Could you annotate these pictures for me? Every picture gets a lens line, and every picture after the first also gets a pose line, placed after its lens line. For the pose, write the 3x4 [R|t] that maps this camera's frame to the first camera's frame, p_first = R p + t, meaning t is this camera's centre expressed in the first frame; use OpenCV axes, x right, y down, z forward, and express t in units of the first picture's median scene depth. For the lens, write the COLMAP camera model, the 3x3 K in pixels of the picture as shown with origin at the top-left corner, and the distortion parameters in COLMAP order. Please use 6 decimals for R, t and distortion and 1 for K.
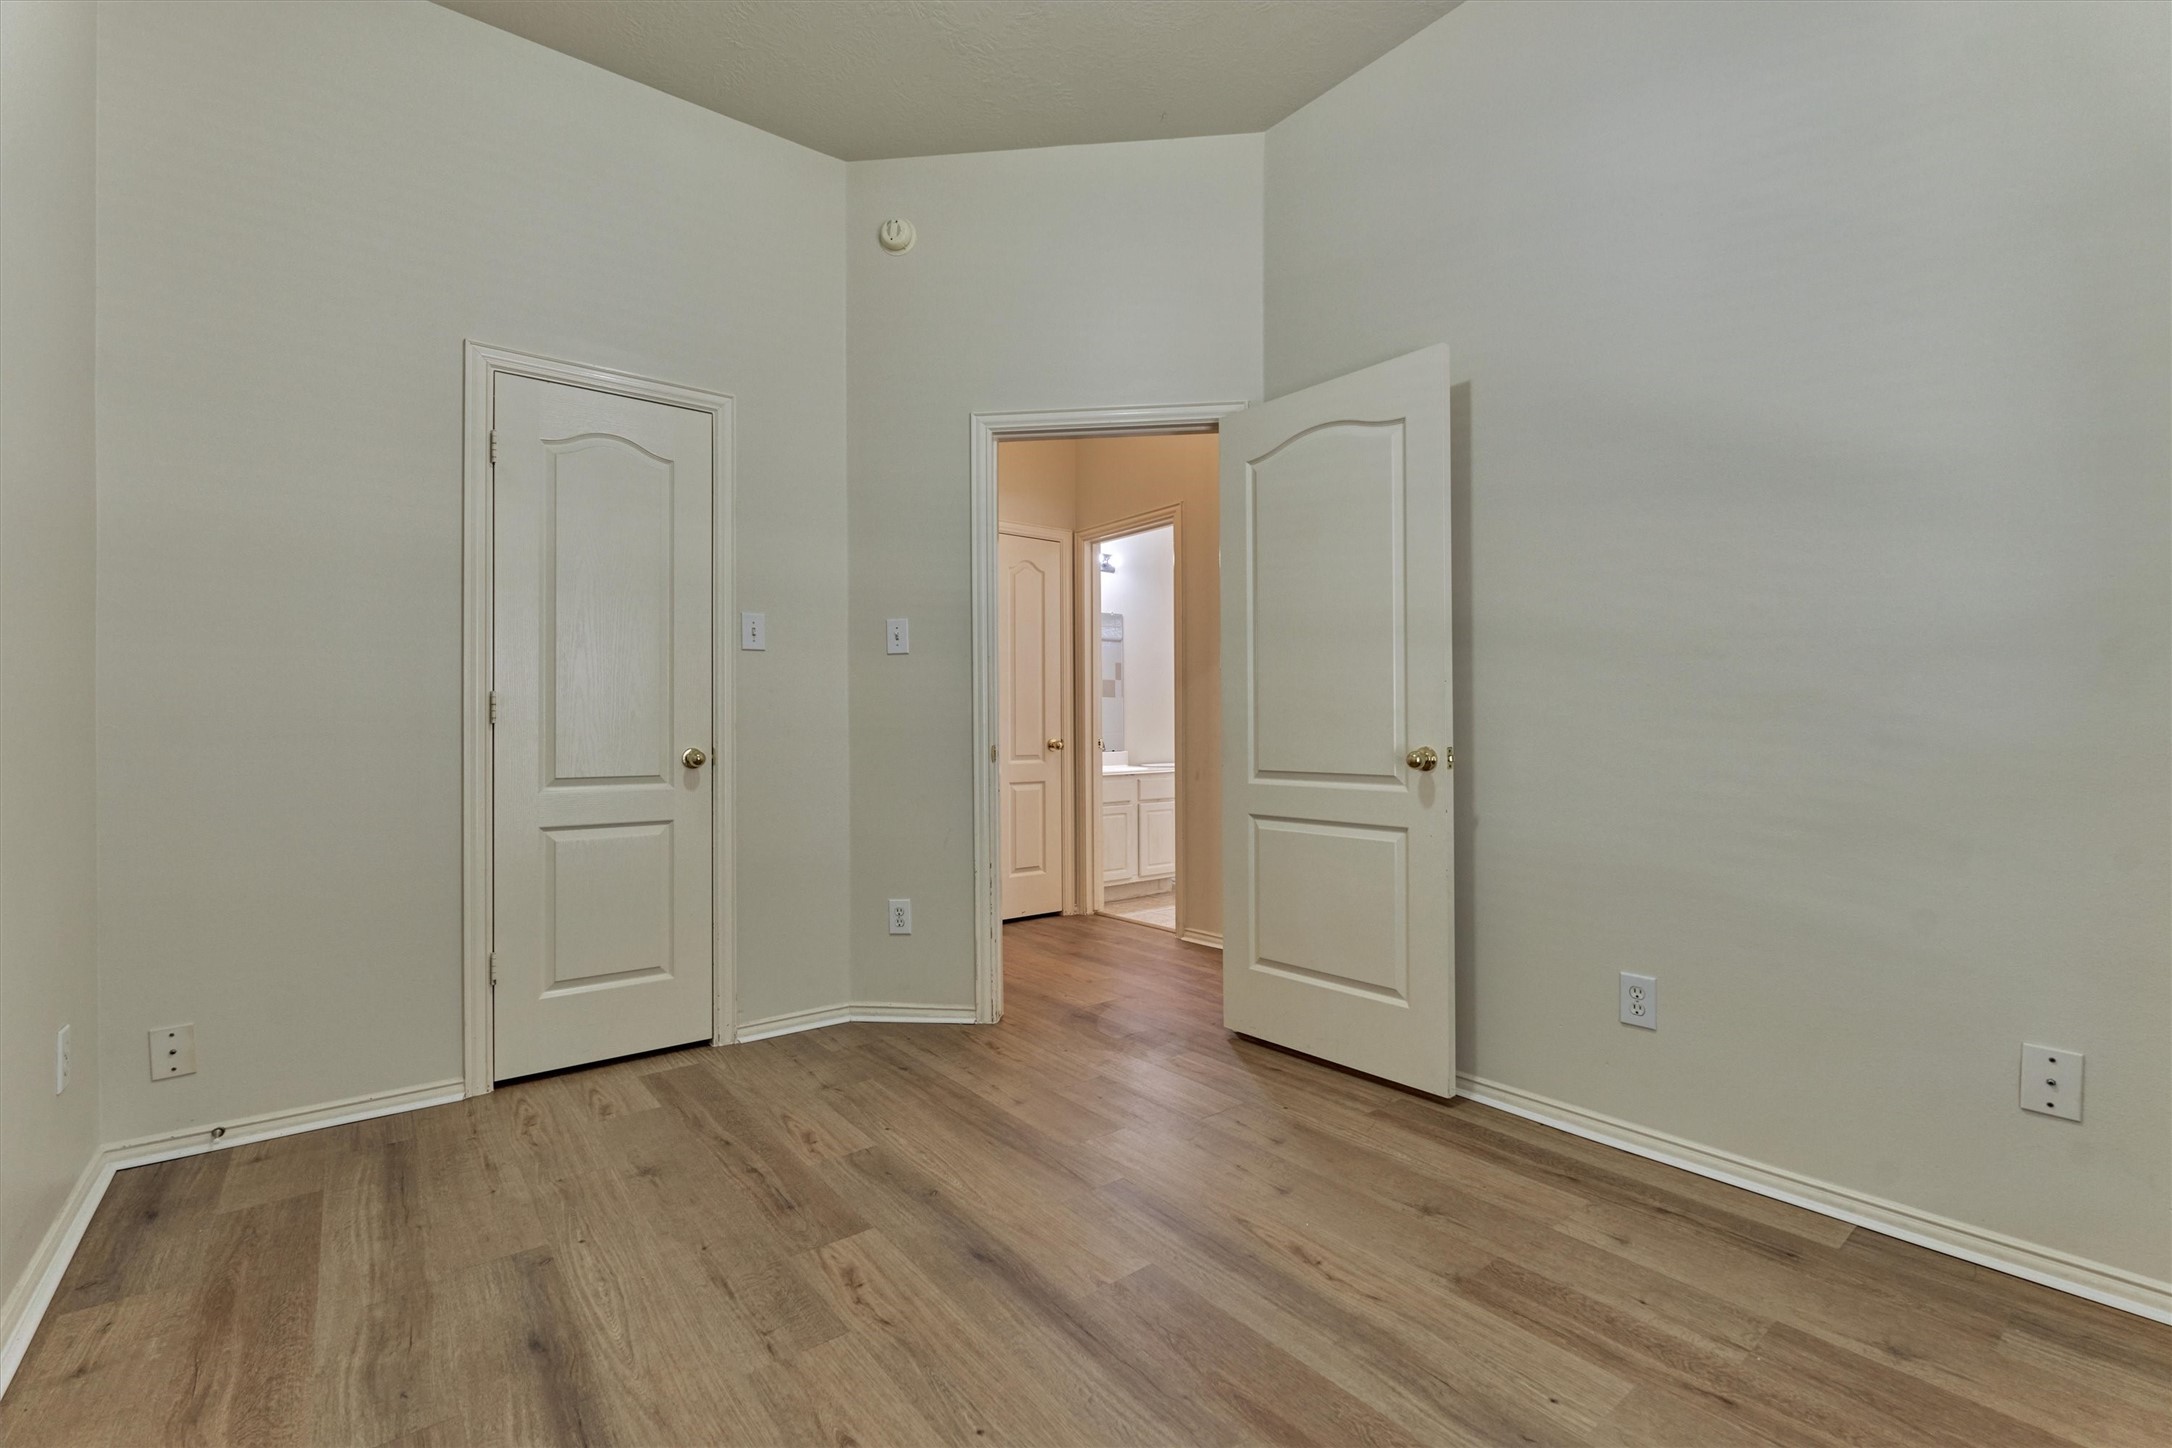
lens RADIAL K [[944.3, 0, 1086.2], [0, 944.3, 725.7], [0, 0, 1]] dist [-0.002725, -0.000398]
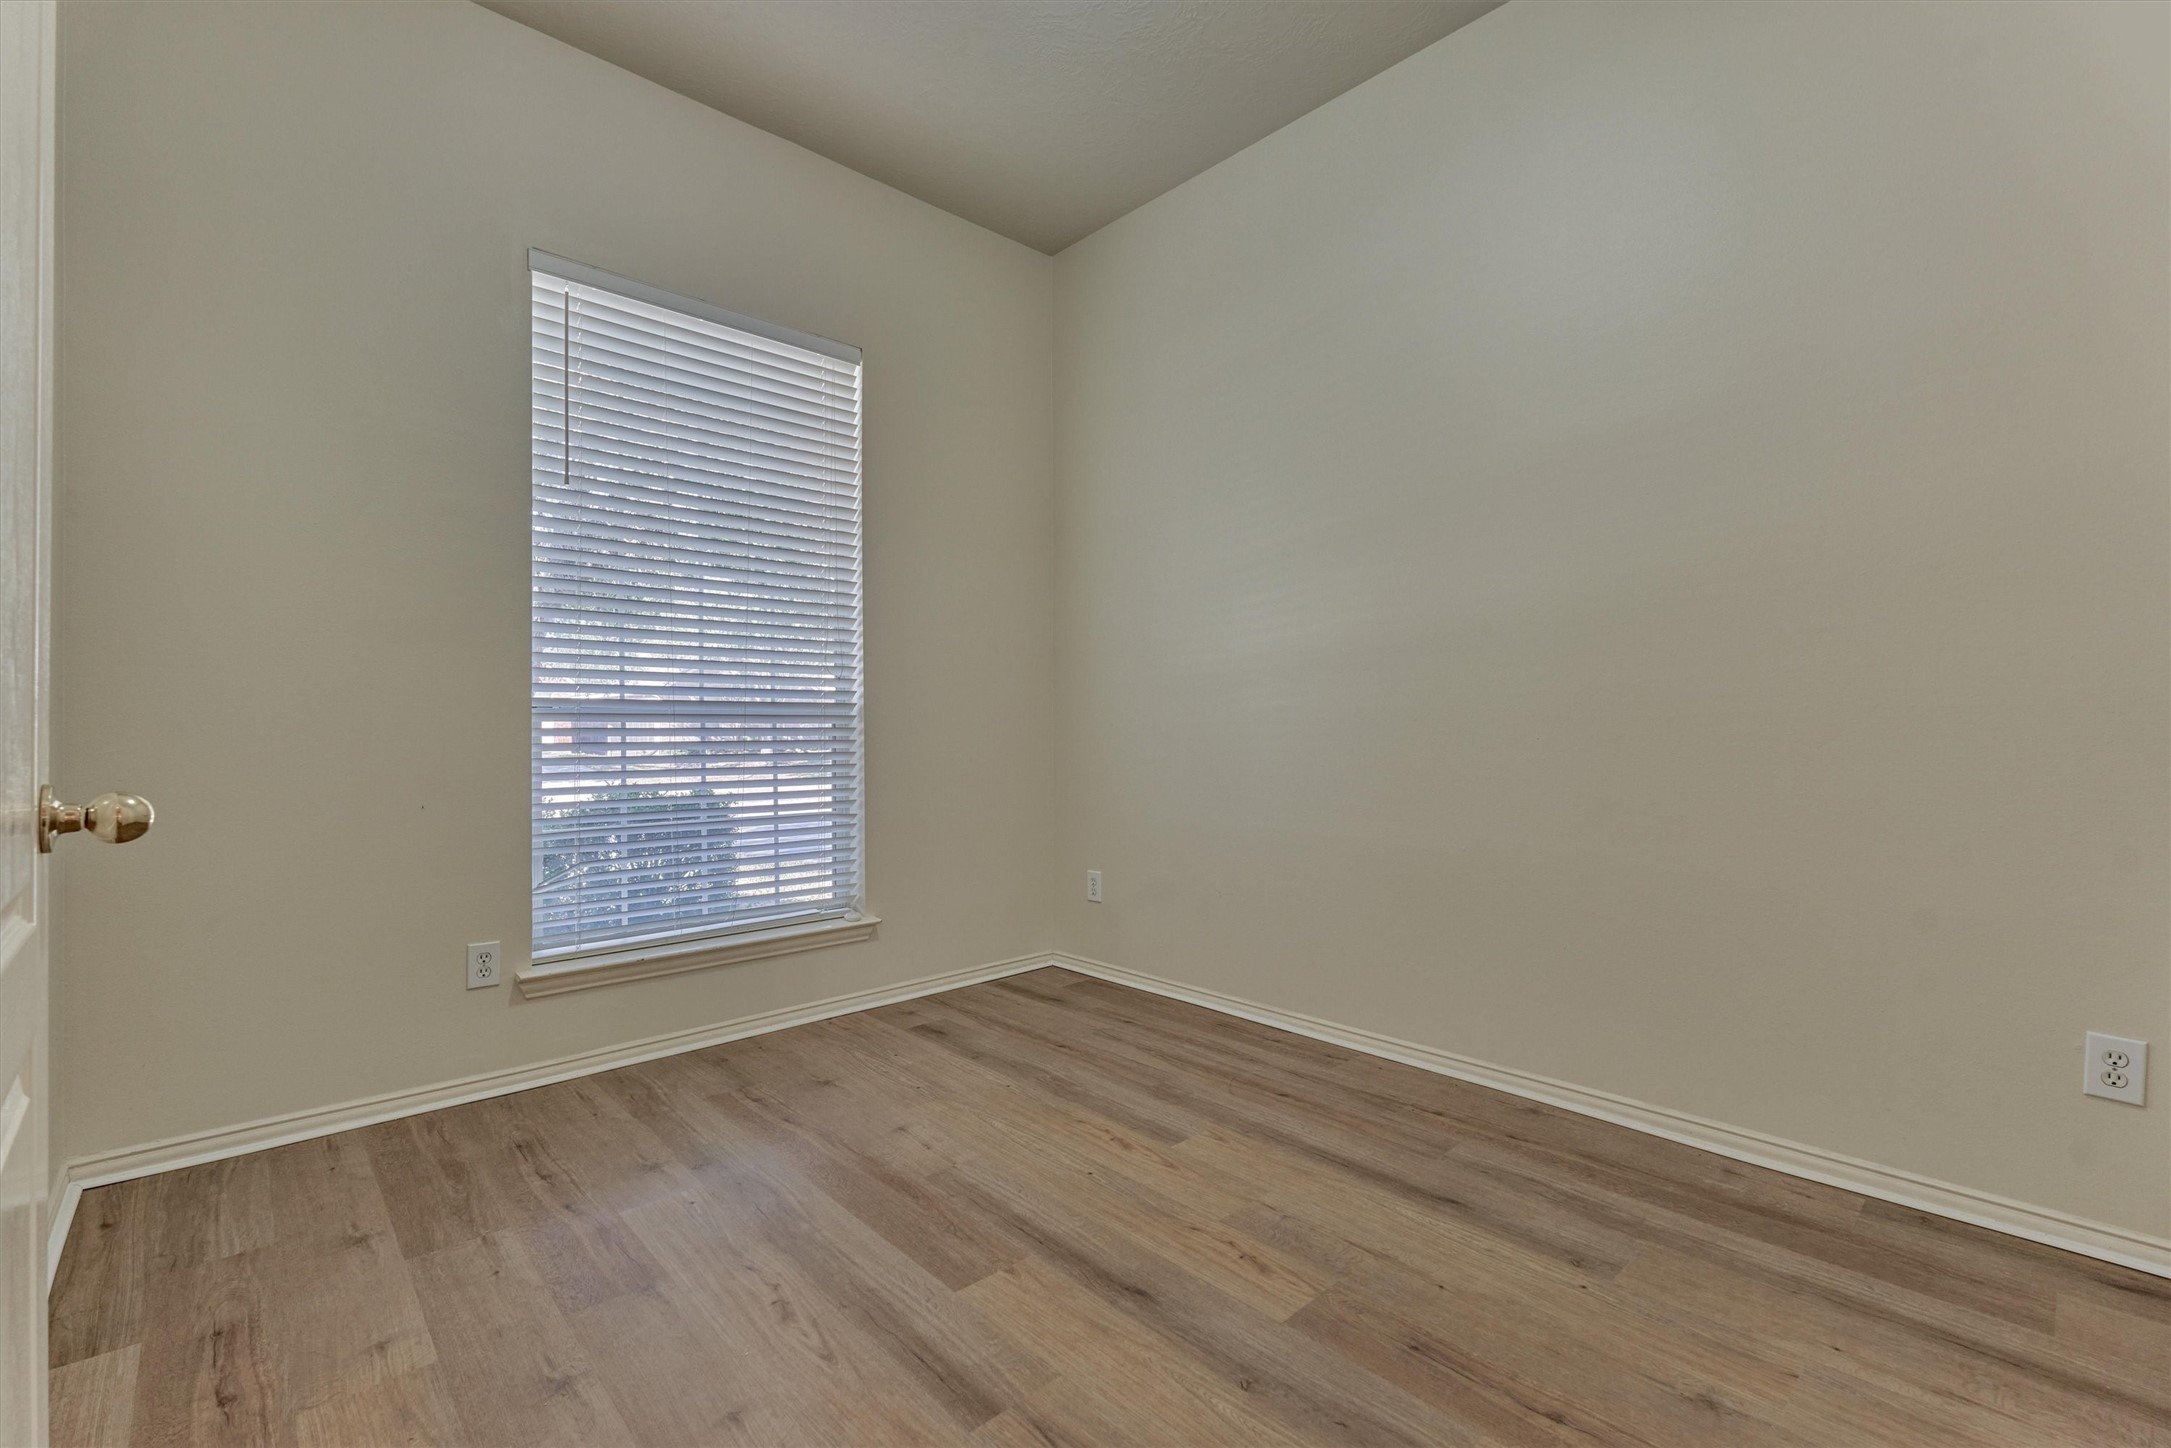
lens RADIAL K [[943.8, 0, 1085.5], [0, 943.8, 724.3], [0, 0, 1]] dist [-0.002725, -0.000398]
pose [[-0.996929, 0.007983, -0.077904, 0.009007], [0.008481, 0.999946, -0.006067, 0.007659], [0.077852, -0.006709, -0.996942, 1.968209]]
